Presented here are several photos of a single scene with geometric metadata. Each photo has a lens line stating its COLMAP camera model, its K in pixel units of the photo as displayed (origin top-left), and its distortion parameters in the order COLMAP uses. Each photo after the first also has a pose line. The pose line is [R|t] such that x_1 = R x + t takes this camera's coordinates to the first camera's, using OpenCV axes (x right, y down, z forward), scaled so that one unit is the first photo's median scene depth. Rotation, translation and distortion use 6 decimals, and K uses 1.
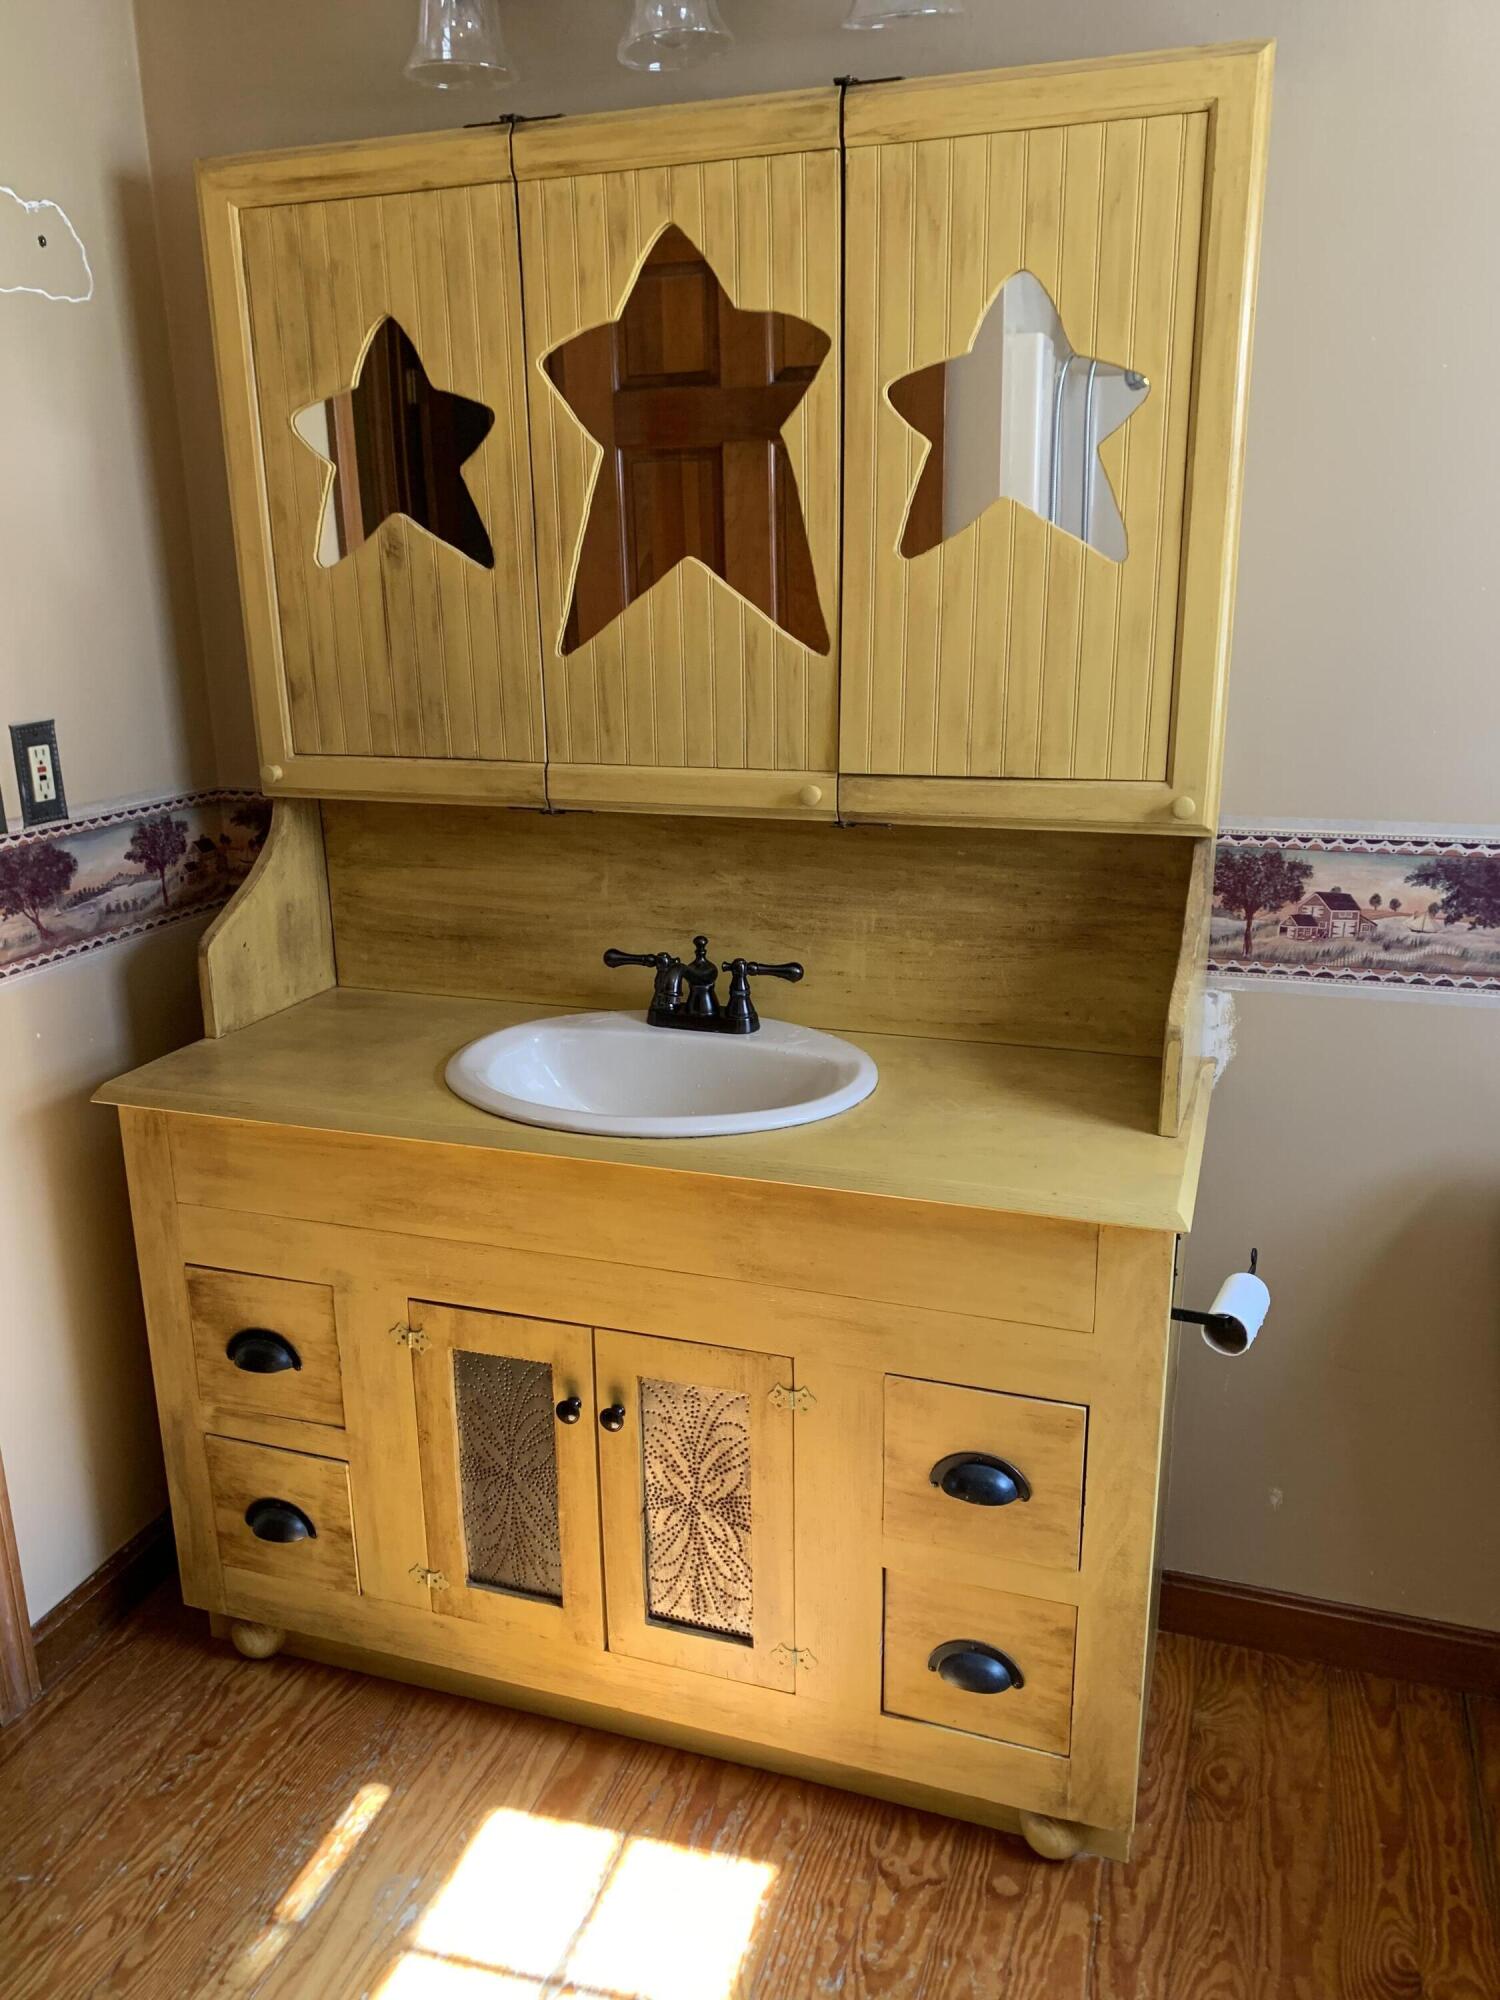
lens RADIAL K [[1565.5, 0, 750.0], [0, 1565.5, 1000.0], [0, 0, 1]] dist [0.041151, 0.001531]
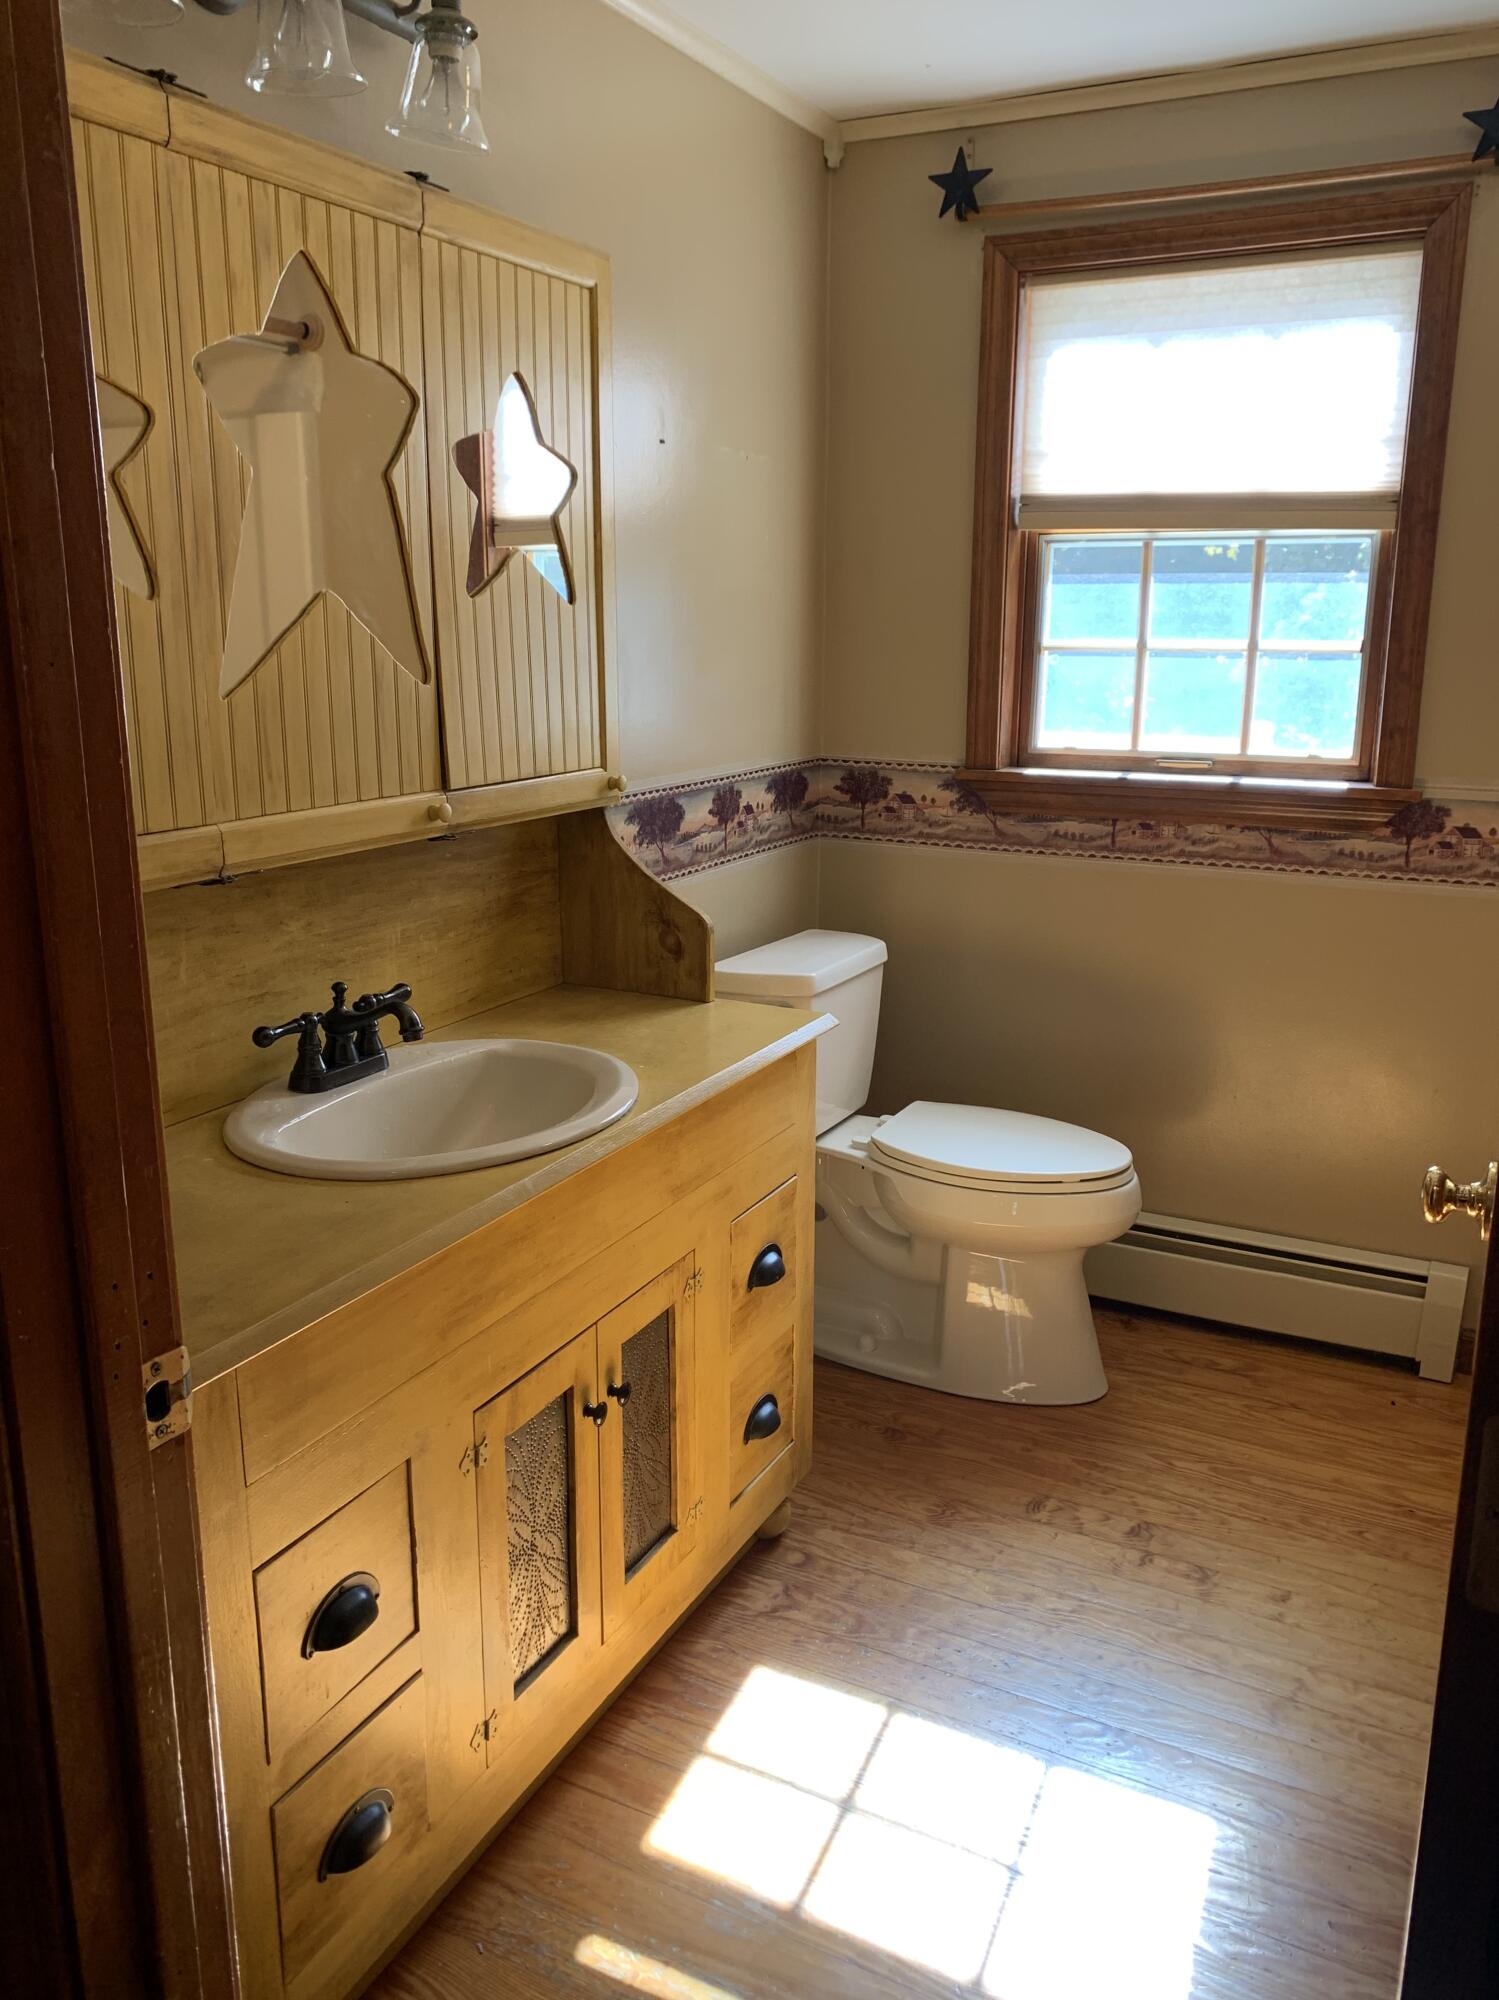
lens RADIAL K [[1525.7, 0, 747.2], [0, 1525.7, 965.8], [0, 0, 1]] dist [0.034449, -0.000640]
pose [[0.153701, -0.206429, 0.966314, -0.952857], [0.268003, 0.949987, 0.160312, -0.141706], [-0.951079, 0.234335, 0.201338, 0.609949]]
